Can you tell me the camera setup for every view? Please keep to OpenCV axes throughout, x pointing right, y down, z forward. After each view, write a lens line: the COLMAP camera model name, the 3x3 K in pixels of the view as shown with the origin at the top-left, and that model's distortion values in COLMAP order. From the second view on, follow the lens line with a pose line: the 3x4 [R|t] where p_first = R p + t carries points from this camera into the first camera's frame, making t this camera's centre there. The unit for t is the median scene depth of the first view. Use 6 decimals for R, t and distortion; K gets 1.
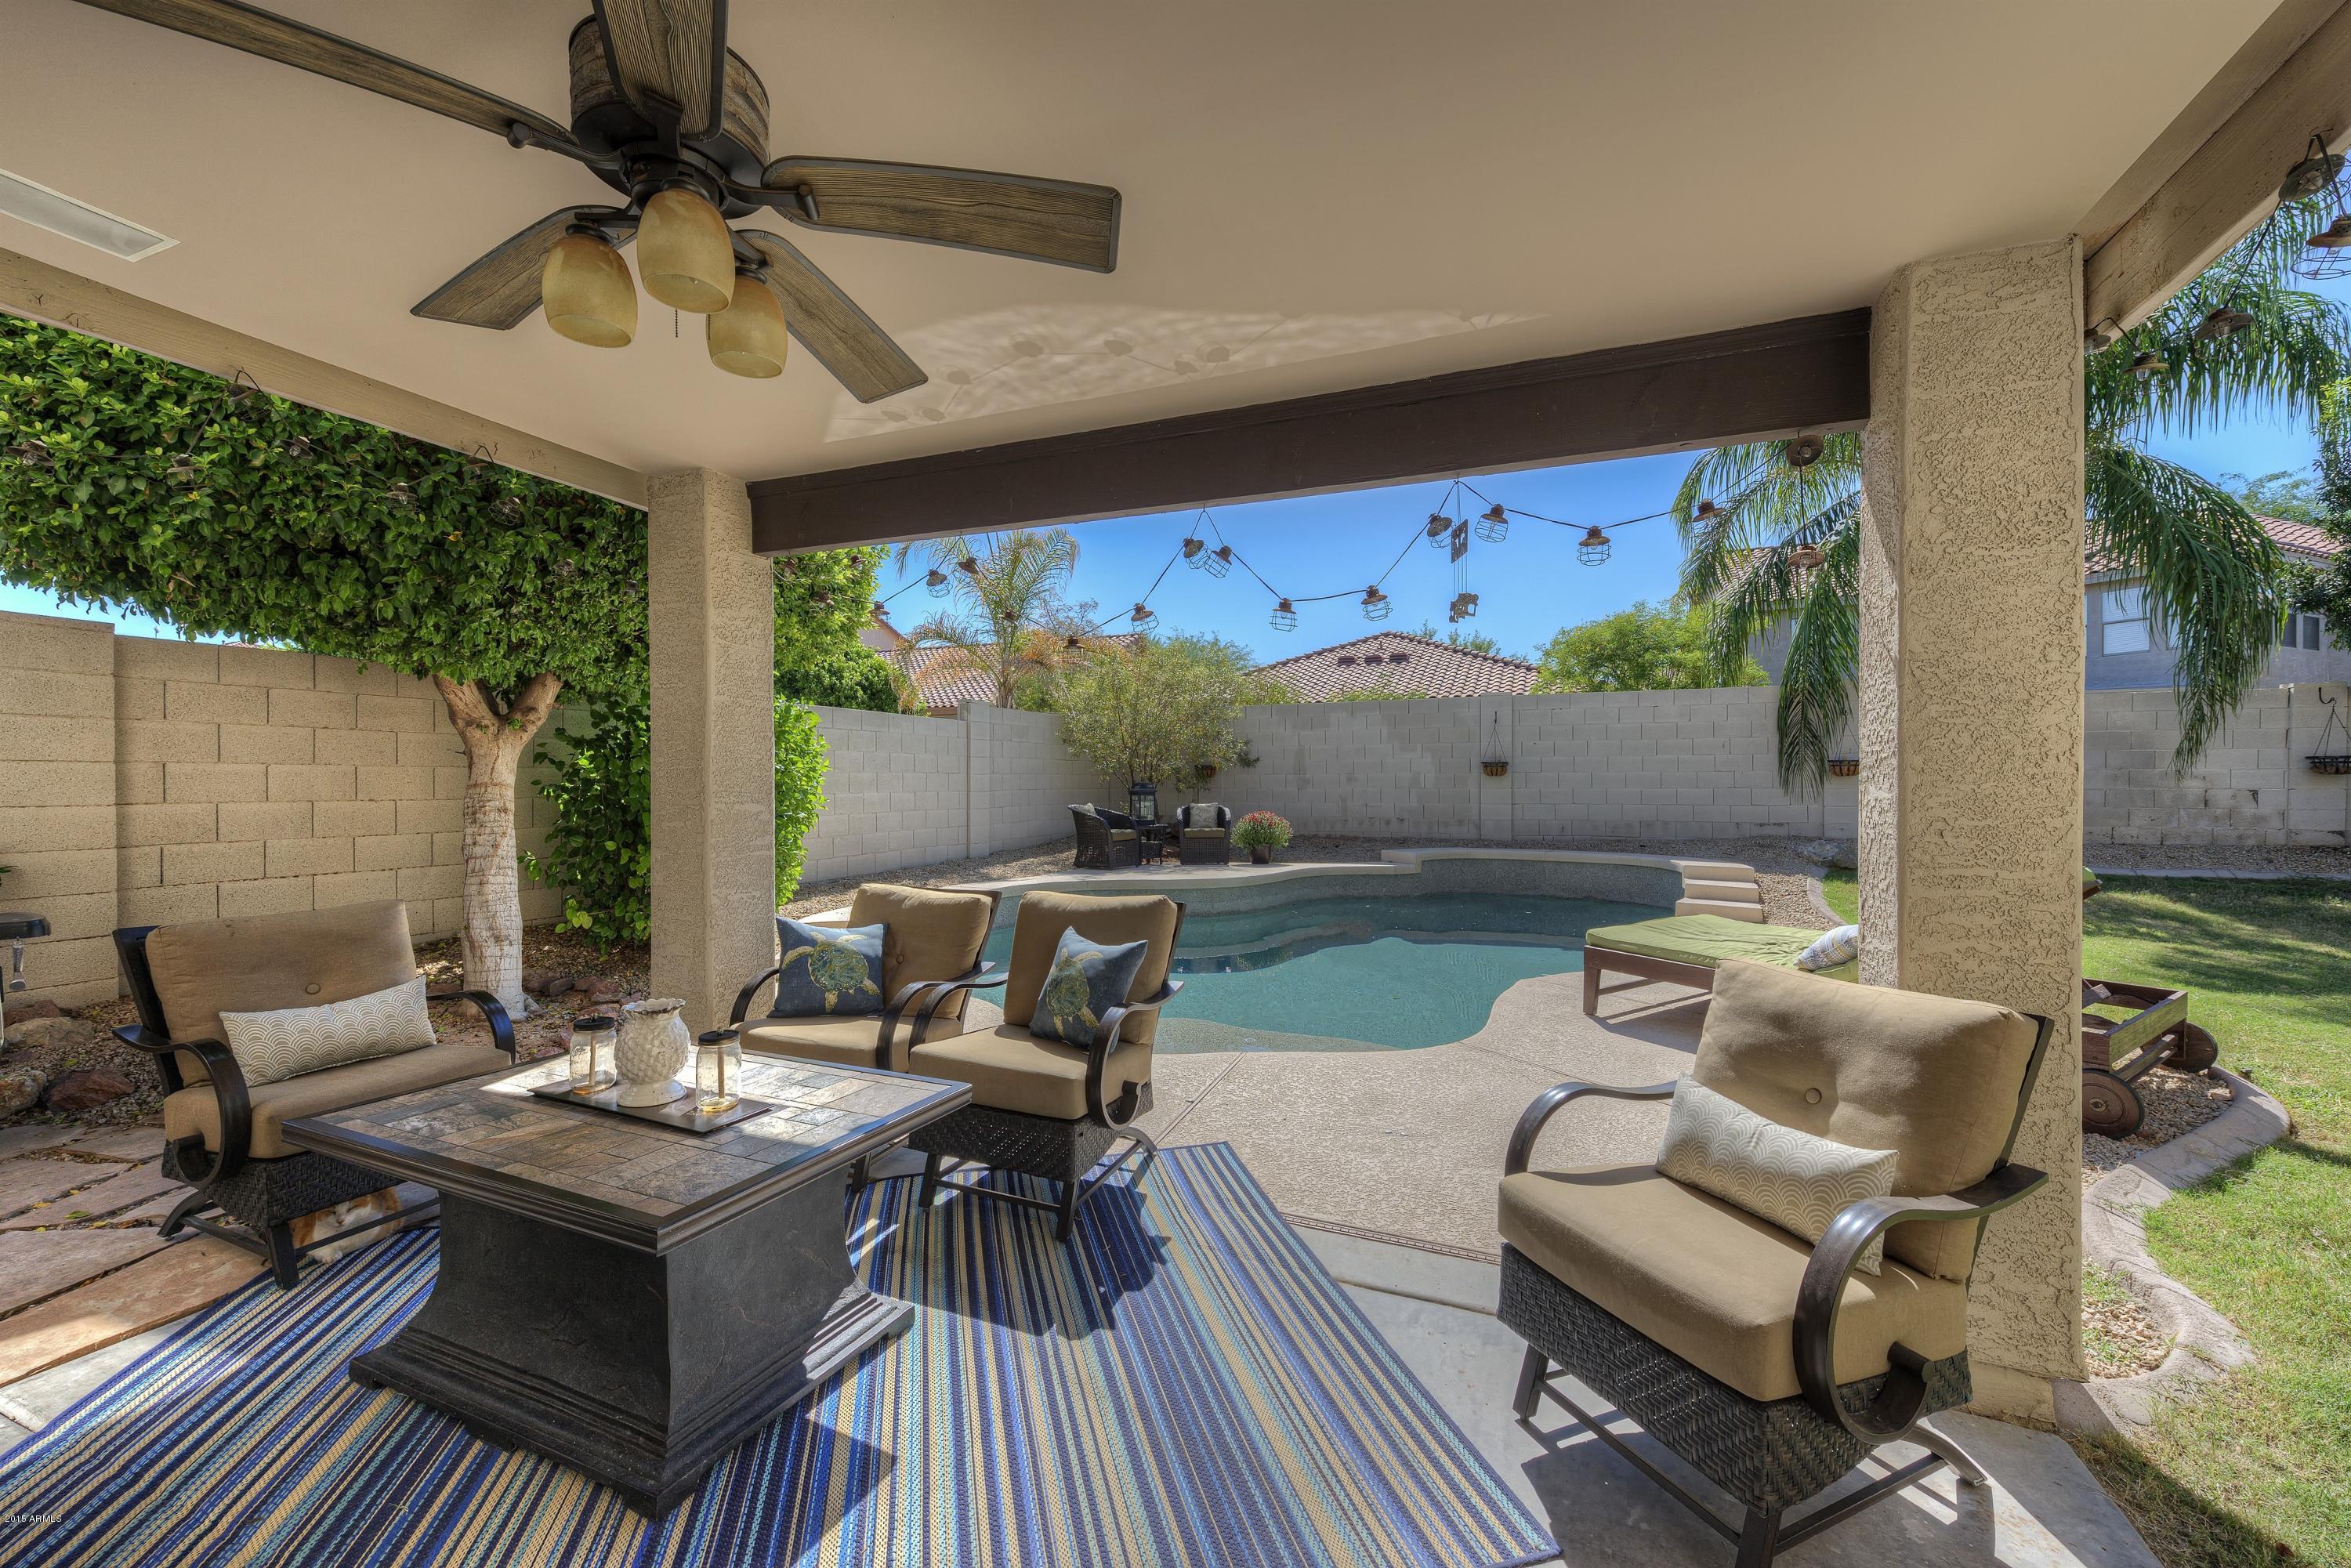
lens RADIAL K [[921.5, 0, 1173.8], [0, 921.5, 785.7], [0, 0, 1]] dist [0.011092, -0.000182]
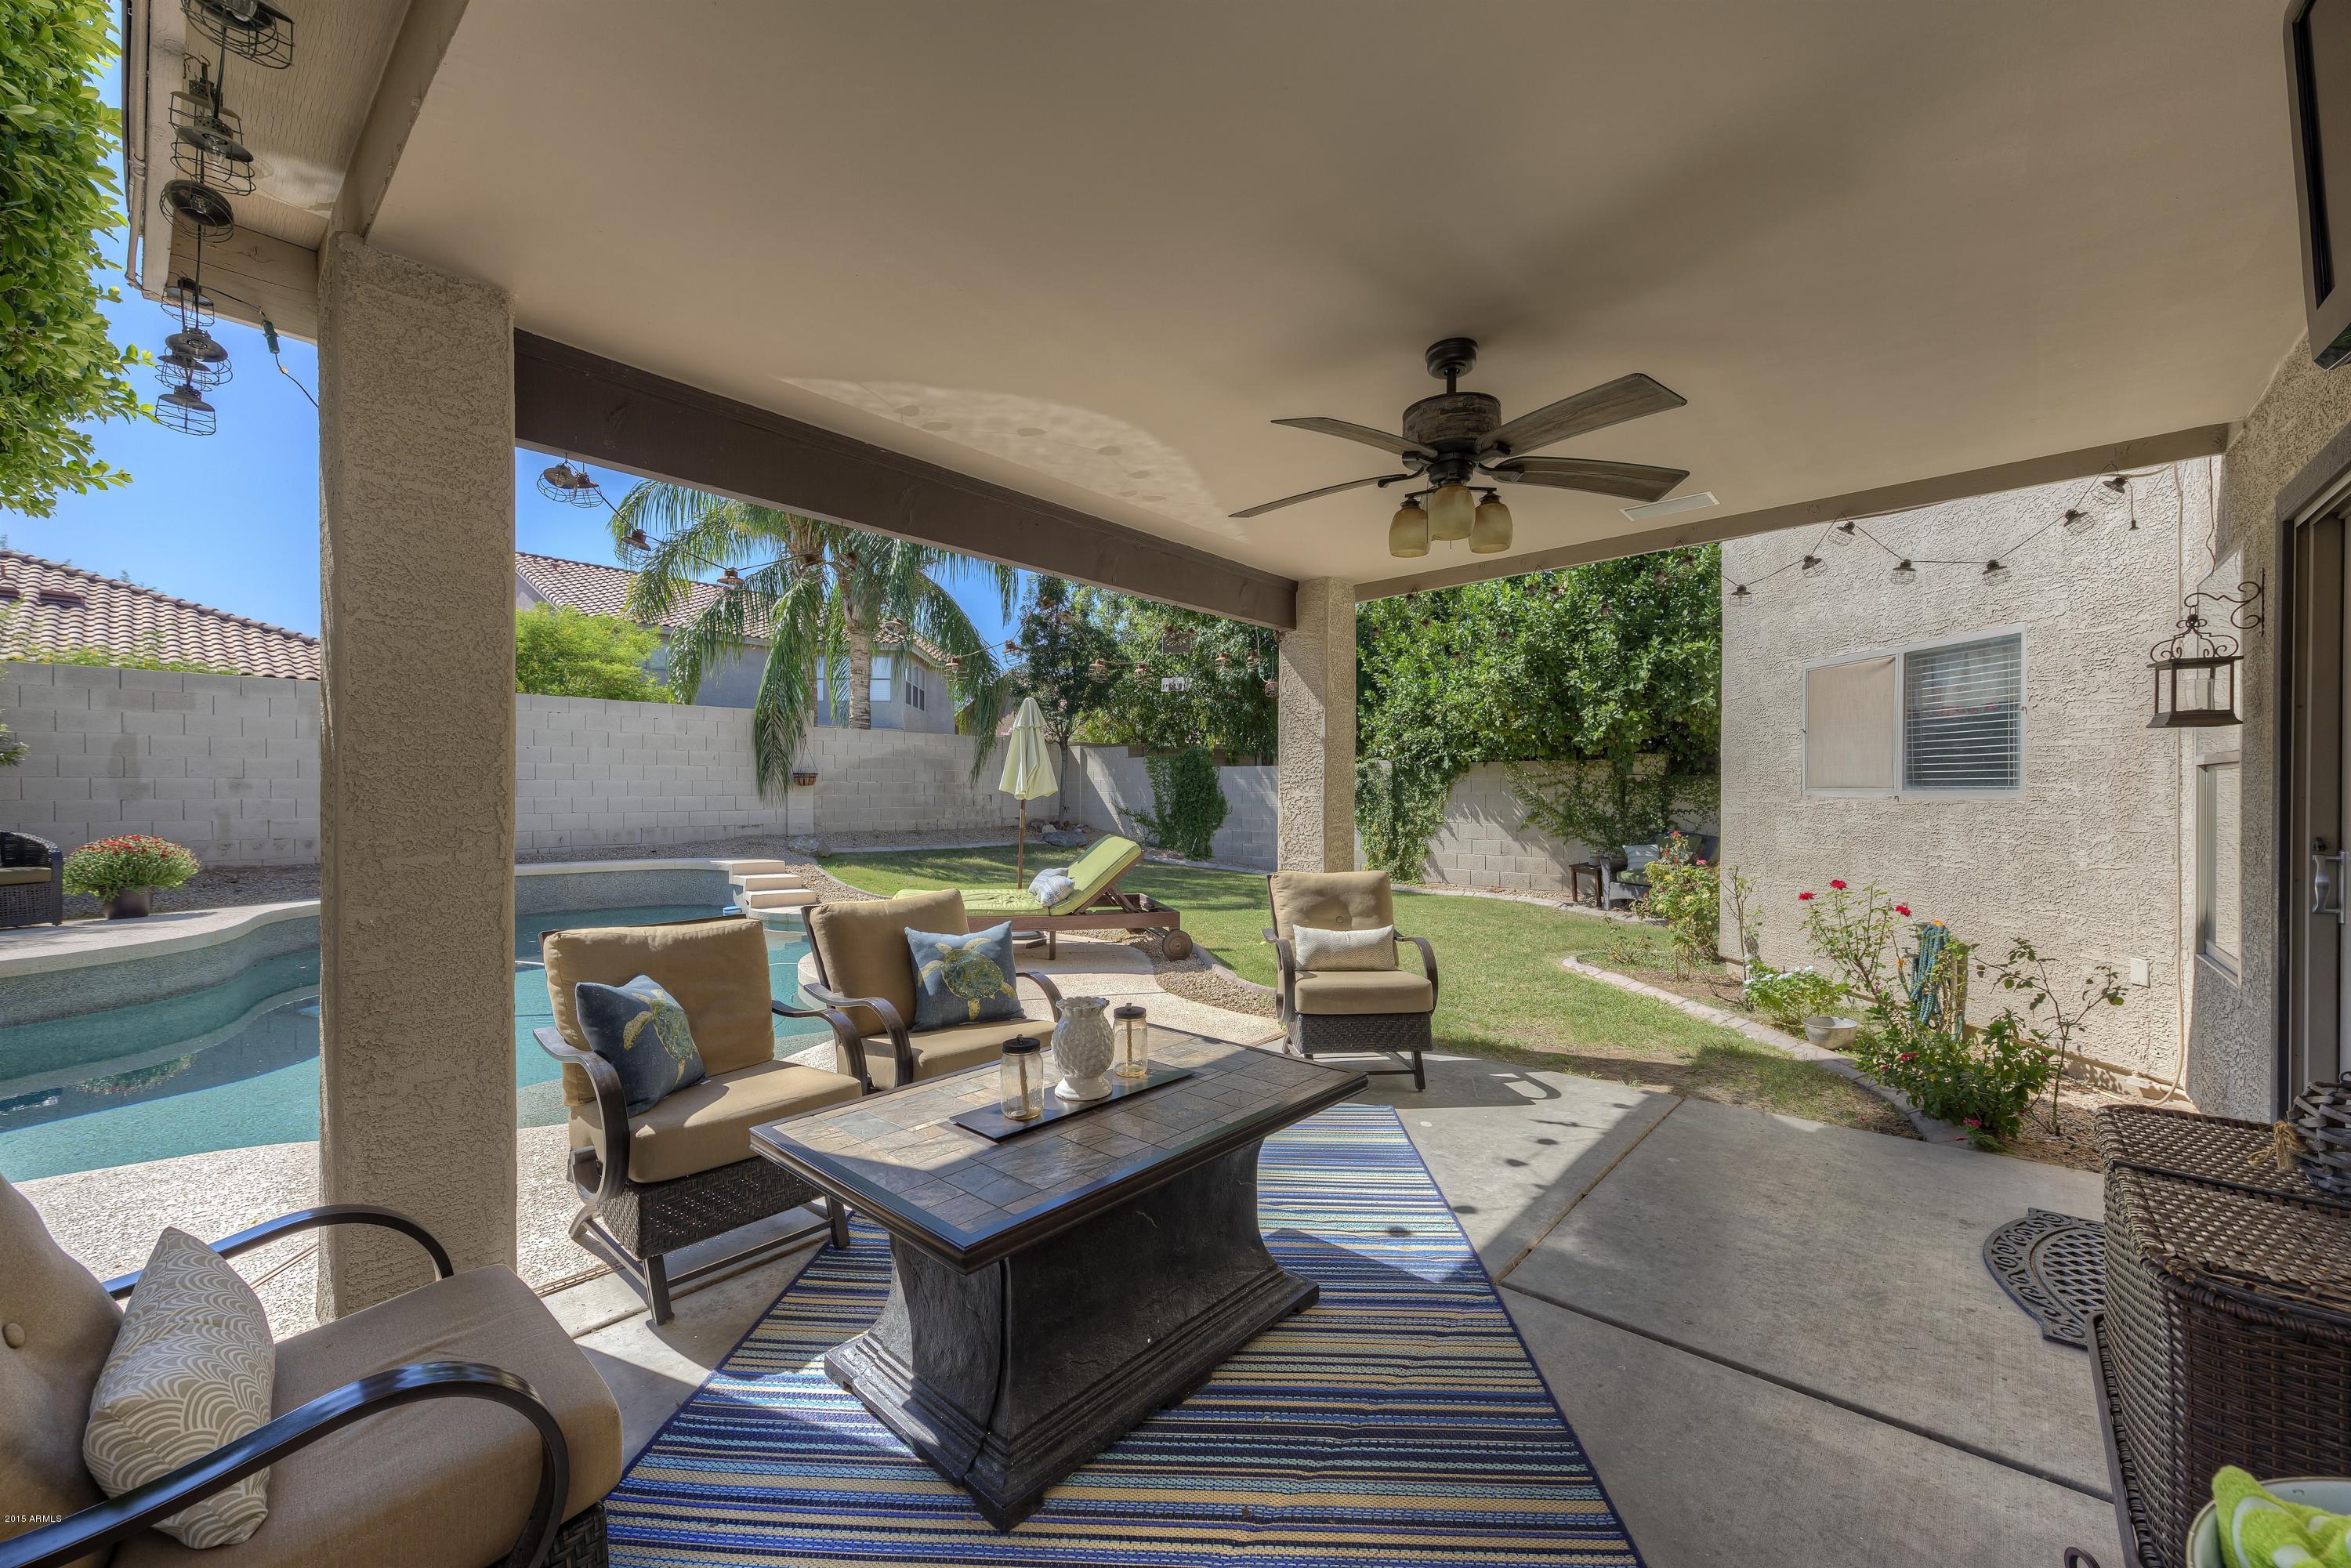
lens RADIAL K [[921.5, 0, 1173.7], [0, 921.5, 790.6], [0, 0, 1]] dist [0.011092, -0.000182]
pose [[0.309969, 0.000777, 0.950746, -0.347573], [0.003076, 0.999994, -0.001820, 0.000385], [-0.950742, 0.003488, 0.309965, 0.133972]]
